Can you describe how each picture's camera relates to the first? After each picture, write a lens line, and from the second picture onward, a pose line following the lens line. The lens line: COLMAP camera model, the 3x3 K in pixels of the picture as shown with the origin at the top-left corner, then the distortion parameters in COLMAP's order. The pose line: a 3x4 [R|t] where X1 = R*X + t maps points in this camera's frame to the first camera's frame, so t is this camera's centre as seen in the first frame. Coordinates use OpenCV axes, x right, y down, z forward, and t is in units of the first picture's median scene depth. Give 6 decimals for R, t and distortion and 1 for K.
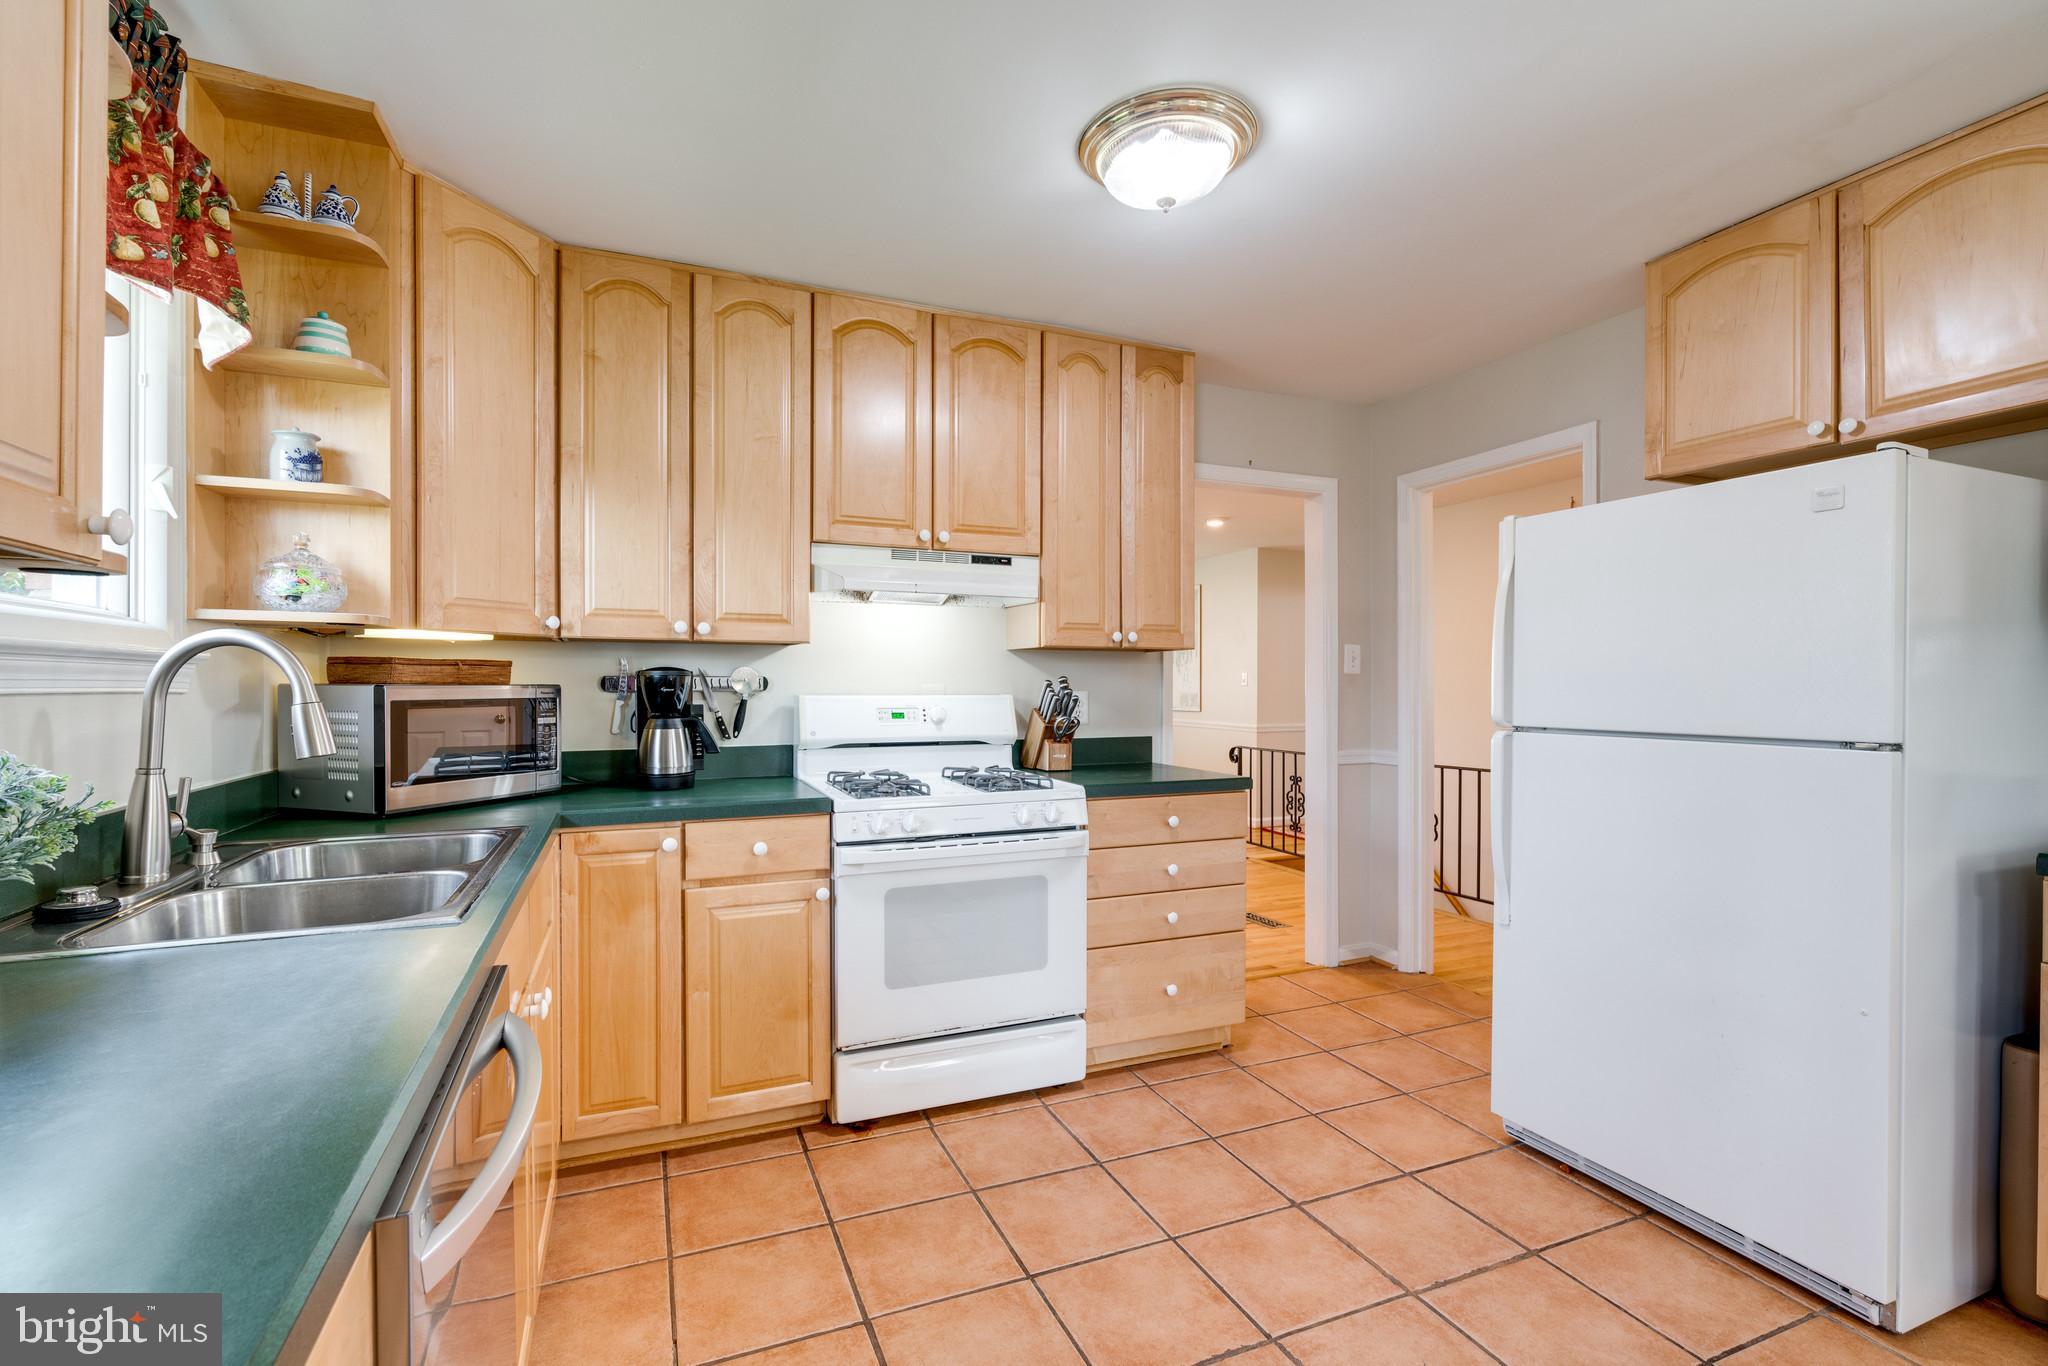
lens RADIAL K [[932.3, 0, 1026.4], [0, 932.3, 694.2], [0, 0, 1]] dist [-0.002251, -0.000418]
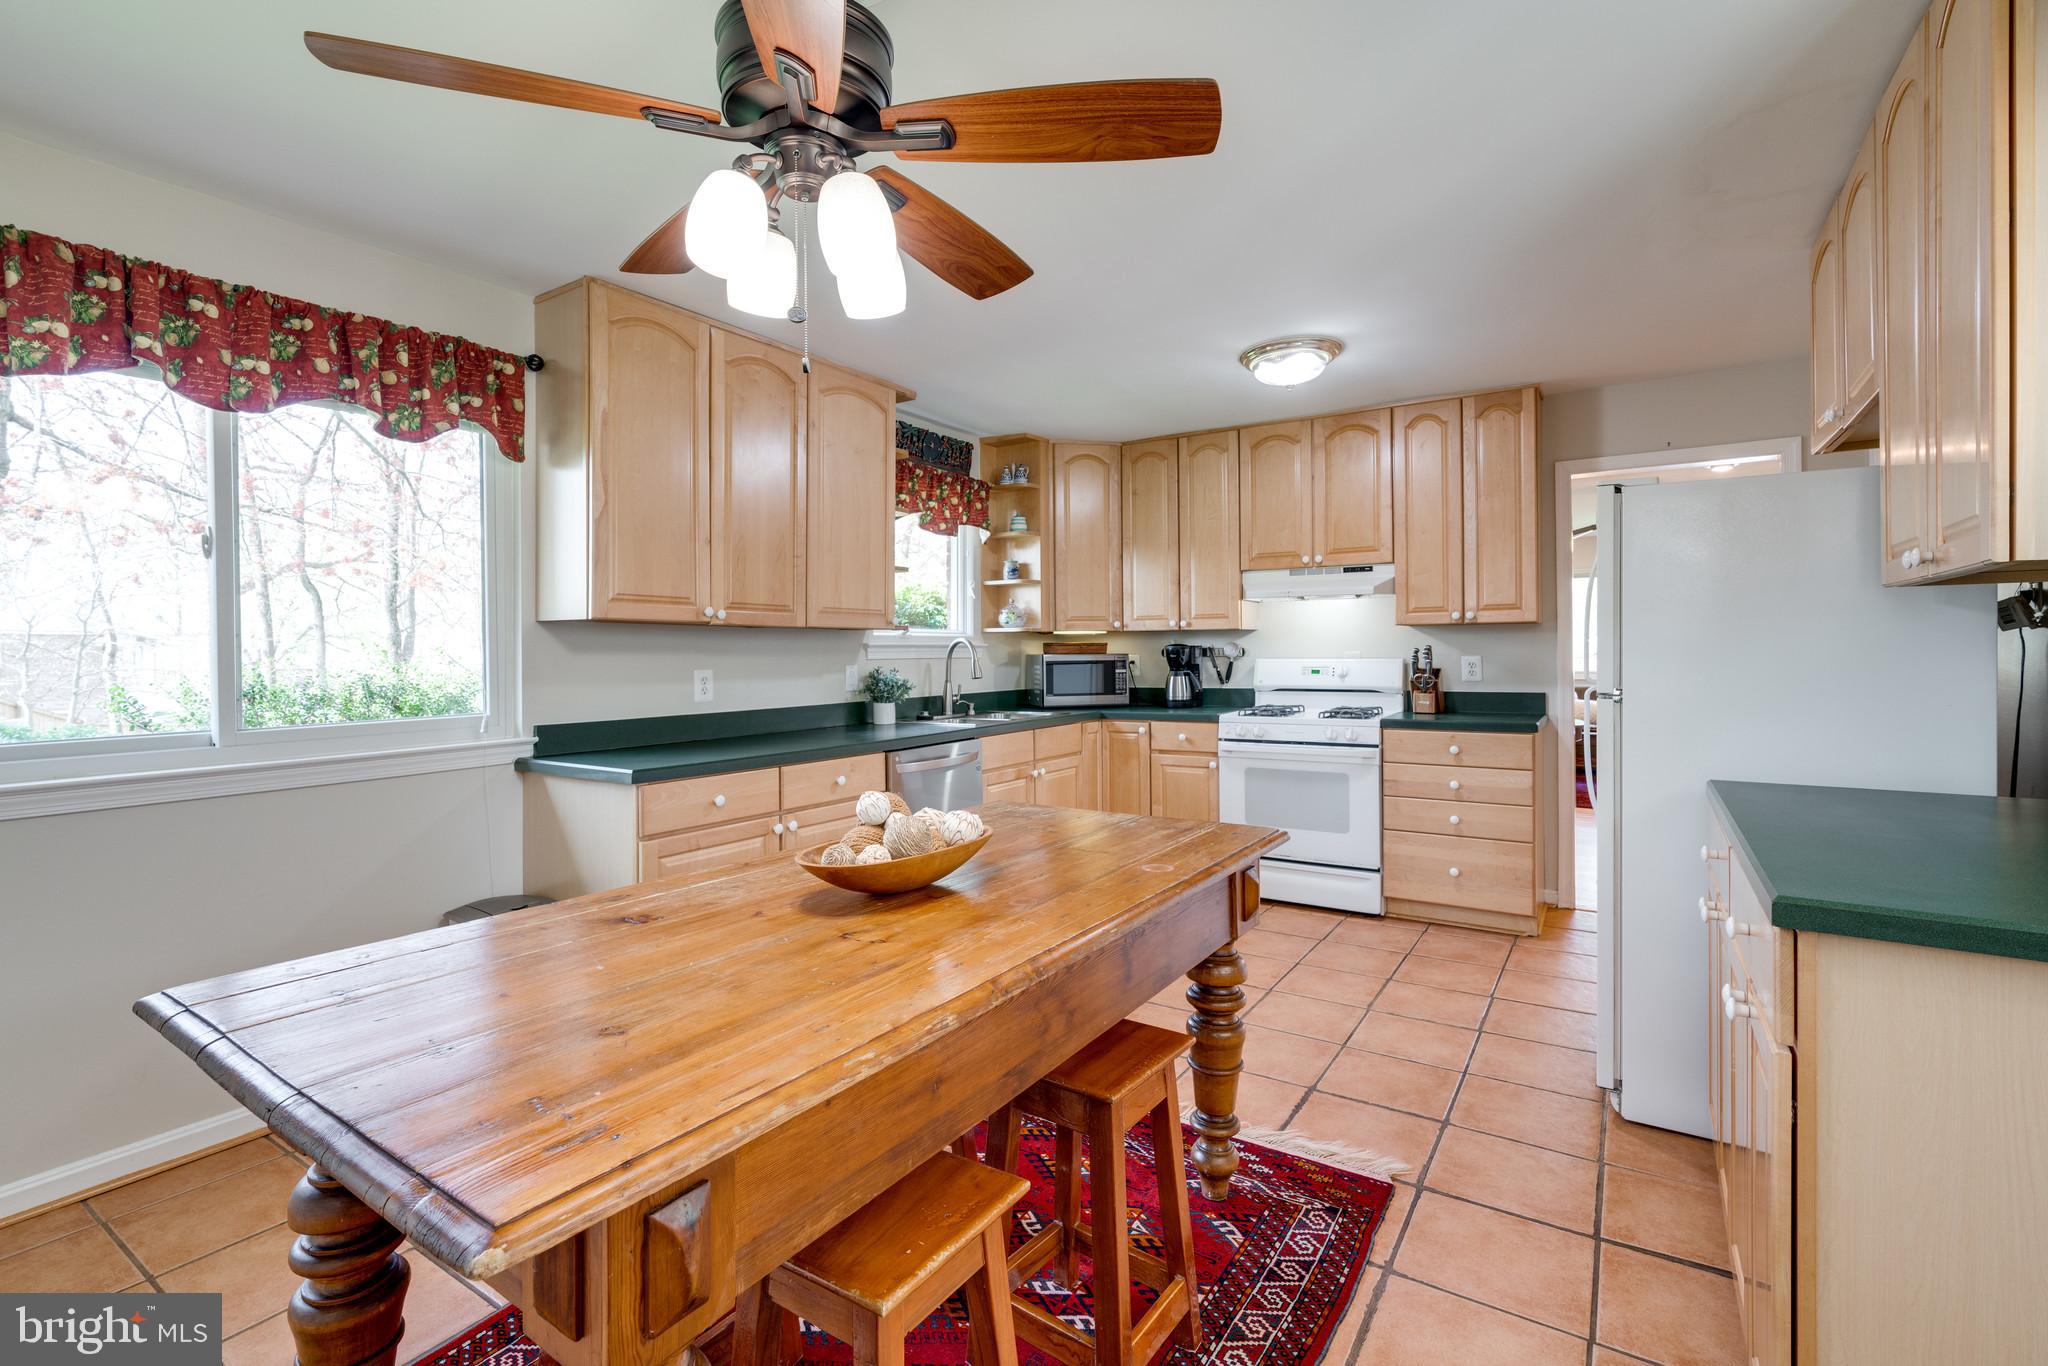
lens RADIAL K [[930.3, 0, 993.5], [0, 930.3, 656.9], [0, 0, 1]] dist [-0.035786, 0.035365]
pose [[0.533817, -0.001931, -0.845598, 1.058771], [0.000685, 0.999998, -0.001851, 0.000545], [0.845600, 0.000409, 0.533818, -0.344637]]
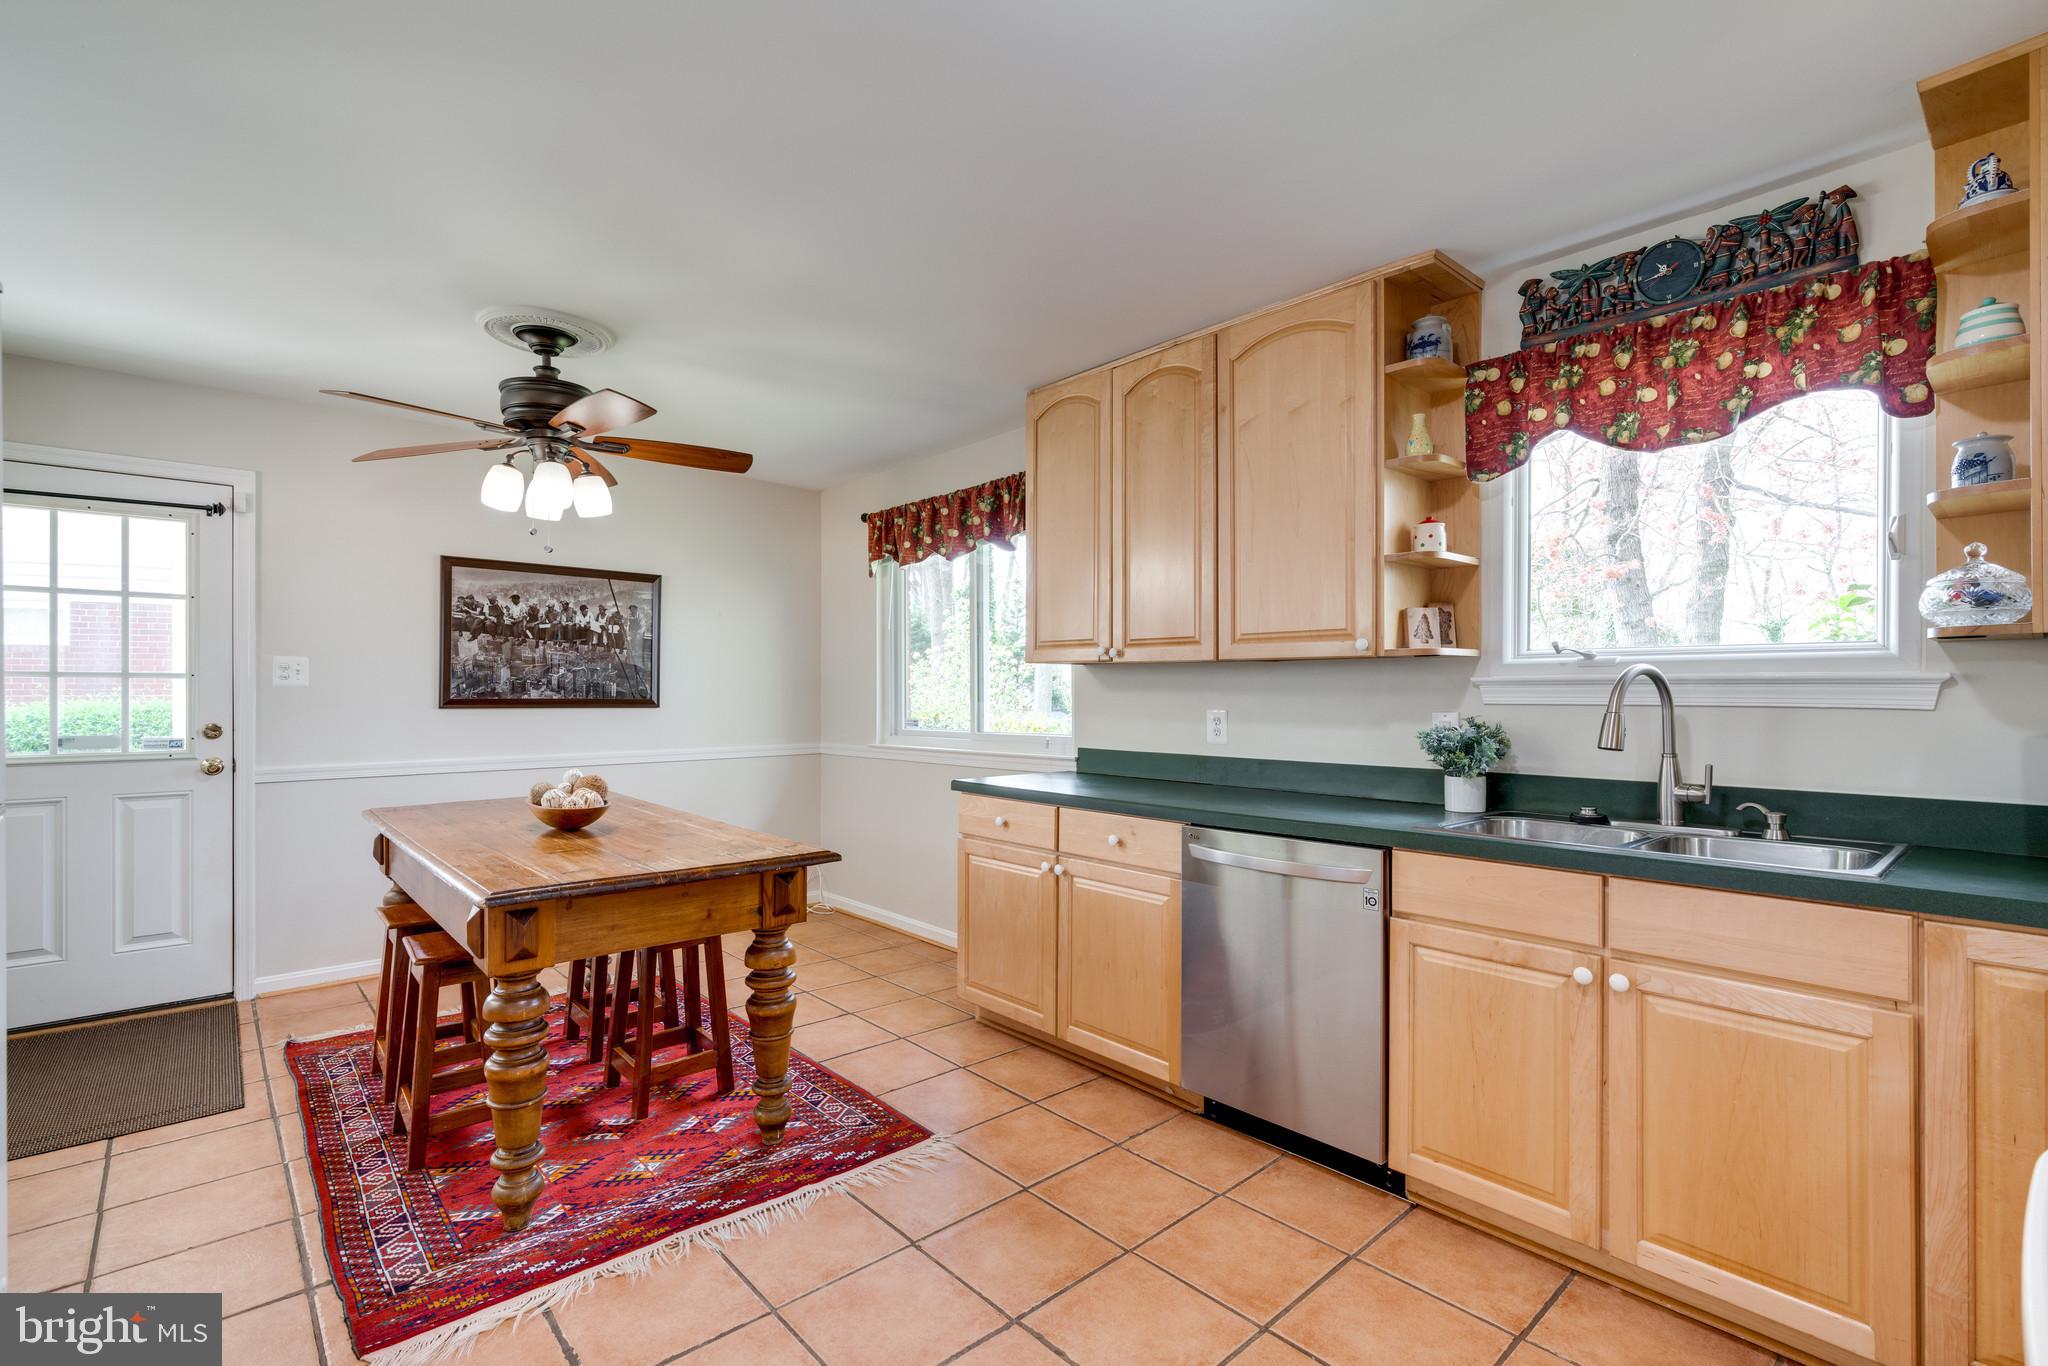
lens RADIAL K [[930.3, 0, 993.5], [0, 930.3, 656.9], [0, 0, 1]] dist [-0.035786, 0.035365]
pose [[-0.949366, -0.013042, -0.313901, 0.350501], [-0.004933, 0.999634, -0.026615, -0.019671], [0.314133, -0.023719, -0.949083, 1.159014]]
